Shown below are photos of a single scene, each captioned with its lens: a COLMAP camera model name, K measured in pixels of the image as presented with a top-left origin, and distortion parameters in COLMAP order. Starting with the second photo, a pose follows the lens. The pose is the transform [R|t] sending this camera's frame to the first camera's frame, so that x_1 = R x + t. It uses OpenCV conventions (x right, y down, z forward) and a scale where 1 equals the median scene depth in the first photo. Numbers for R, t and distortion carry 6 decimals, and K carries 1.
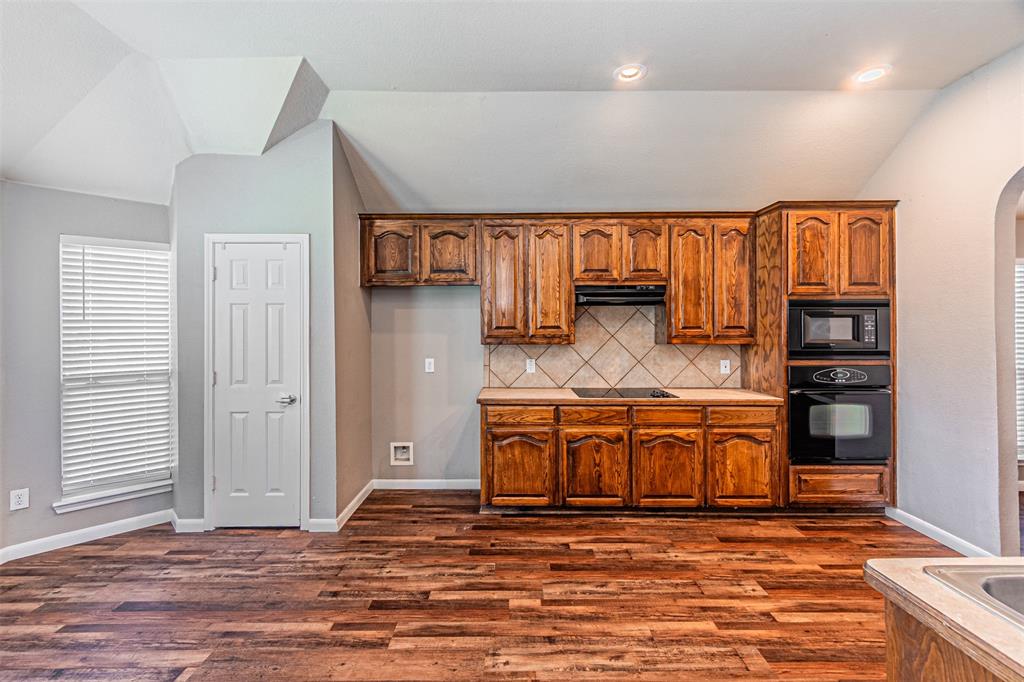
lens RADIAL K [[443.0, 0, 483.4], [0, 443.0, 333.7], [0, 0, 1]] dist [0.005037, -0.002368]
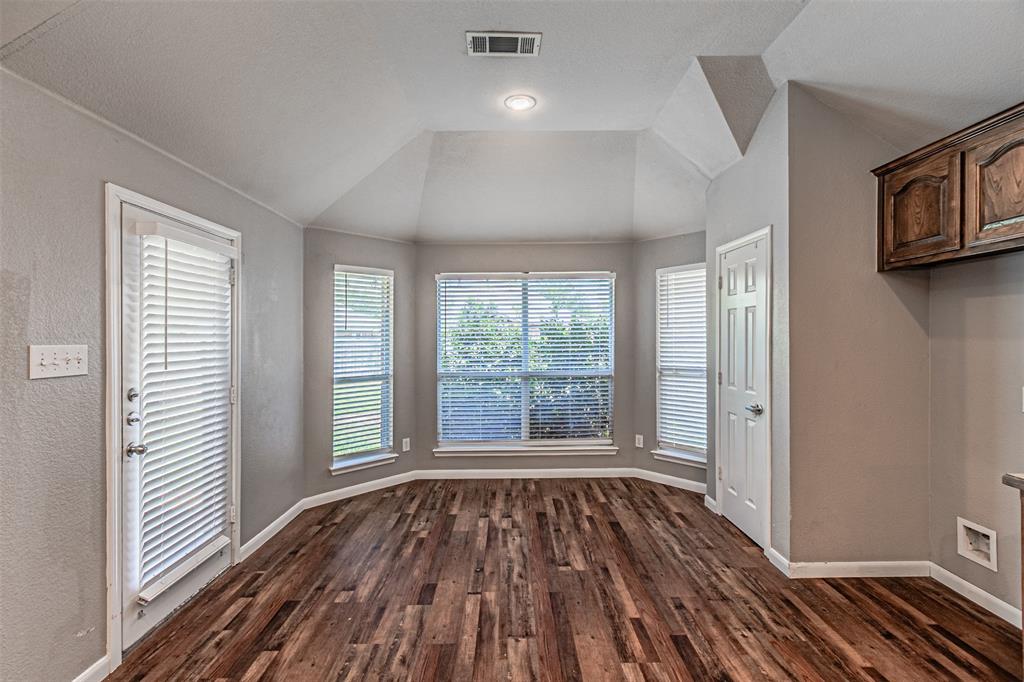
lens RADIAL K [[443.0, 0, 531.8], [0, 443.0, 342.0], [0, 0, 1]] dist [0.005037, -0.002368]
pose [[0.063654, 0.016598, -0.997834, 0.476454], [-0.006872, 0.999845, 0.016193, -0.003302], [0.997948, 0.005826, 0.063758, 0.485209]]
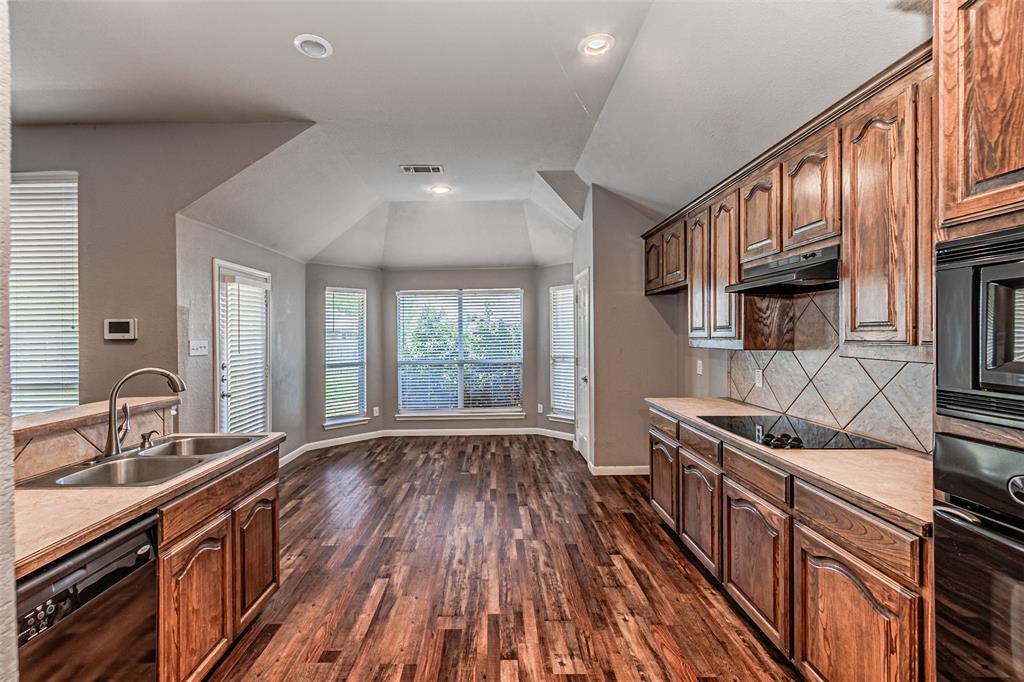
lens RADIAL K [[443.0, 0, 509.6], [0, 443.0, 339.8], [0, 0, 1]] dist [0.005037, -0.002368]
pose [[0.048046, 0.014299, -0.998743, 1.097601], [-0.000575, 0.999898, 0.014287, -0.005084], [0.998845, -0.000112, 0.048049, 0.691903]]
